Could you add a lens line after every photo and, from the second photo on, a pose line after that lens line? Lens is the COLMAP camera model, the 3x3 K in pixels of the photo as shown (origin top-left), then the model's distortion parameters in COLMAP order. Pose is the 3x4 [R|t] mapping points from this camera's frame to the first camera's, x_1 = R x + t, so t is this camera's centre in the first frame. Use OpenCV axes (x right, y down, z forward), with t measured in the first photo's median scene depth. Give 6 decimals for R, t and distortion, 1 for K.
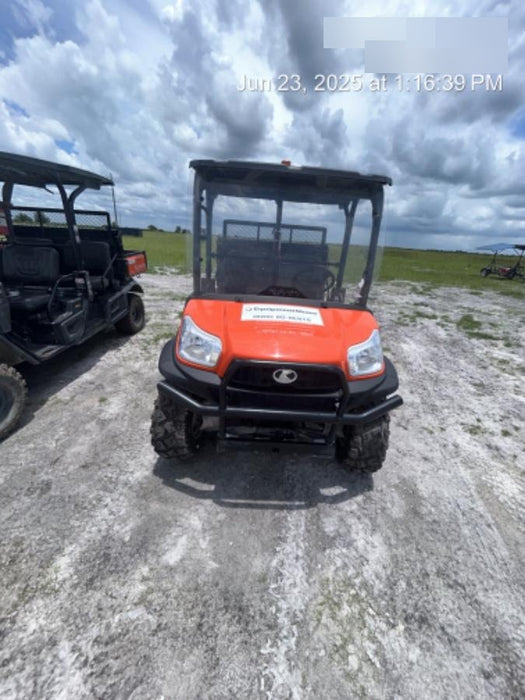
lens RADIAL K [[280.6, 0, 262.5], [0, 280.6, 350.0], [0, 0, 1]] dist [0.009915, -0.005259]
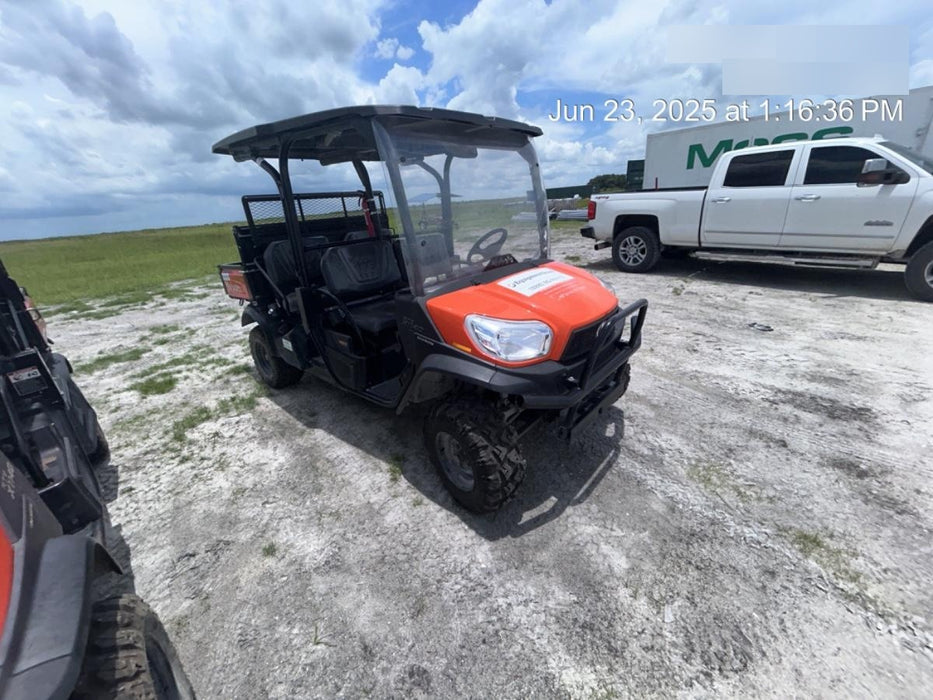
lens RADIAL K [[376.3, 0, 466.5], [0, 376.3, 350.0], [0, 0, 1]] dist [-0.000618, 0.000186]
pose [[0.664350, -0.378628, 0.644422, -1.226901], [0.383903, 0.912631, 0.140439, -0.232193], [-0.641293, 0.154095, 0.751663, 0.352468]]
